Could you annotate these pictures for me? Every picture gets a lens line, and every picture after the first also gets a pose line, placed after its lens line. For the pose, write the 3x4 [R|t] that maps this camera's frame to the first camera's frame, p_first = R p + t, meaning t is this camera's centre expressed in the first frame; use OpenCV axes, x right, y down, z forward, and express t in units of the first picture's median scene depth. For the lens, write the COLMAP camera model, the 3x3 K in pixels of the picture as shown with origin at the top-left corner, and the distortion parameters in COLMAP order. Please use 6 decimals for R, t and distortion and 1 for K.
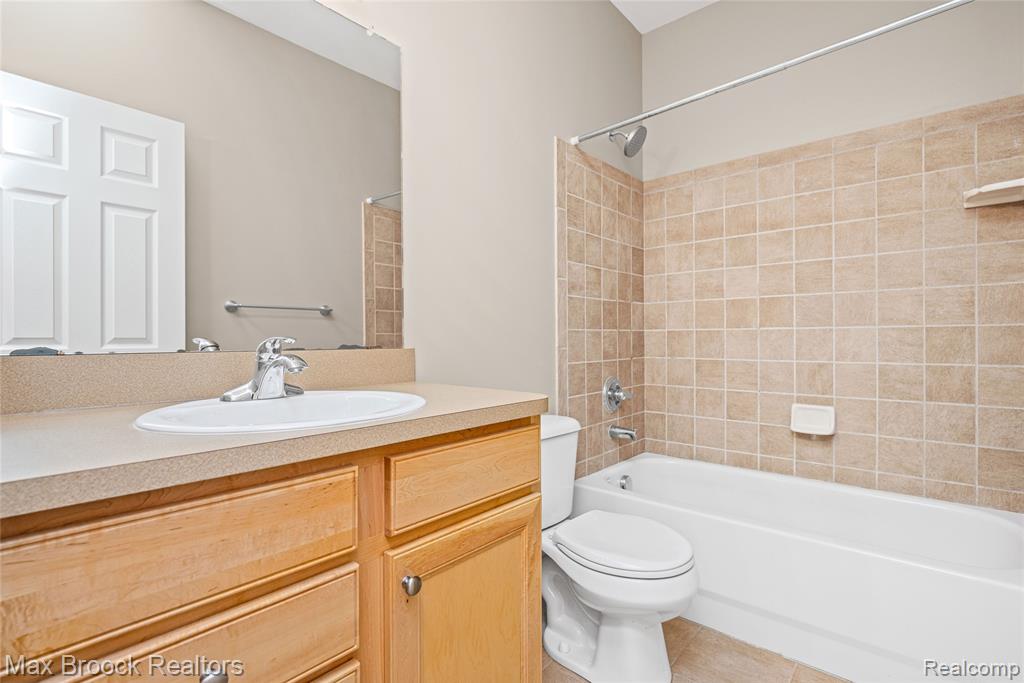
lens RADIAL K [[480.5, 0, 513.7], [0, 480.5, 341.1], [0, 0, 1]] dist [-0.013698, -0.001313]
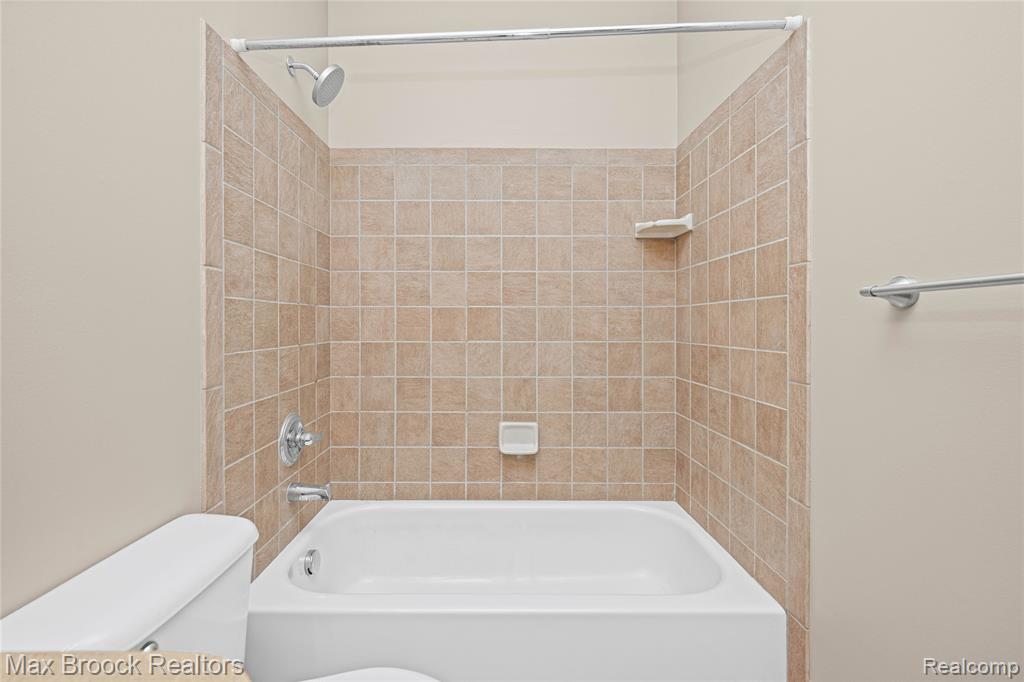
lens RADIAL K [[446.9, 0, 494.7], [0, 446.9, 324.6], [0, 0, 1]] dist [0.004879, -0.000482]
pose [[0.755865, 0.005538, 0.654704, 0.002285], [-0.002405, 0.999981, -0.005682, -0.056876], [-0.654723, 0.002720, 0.755864, 0.350542]]
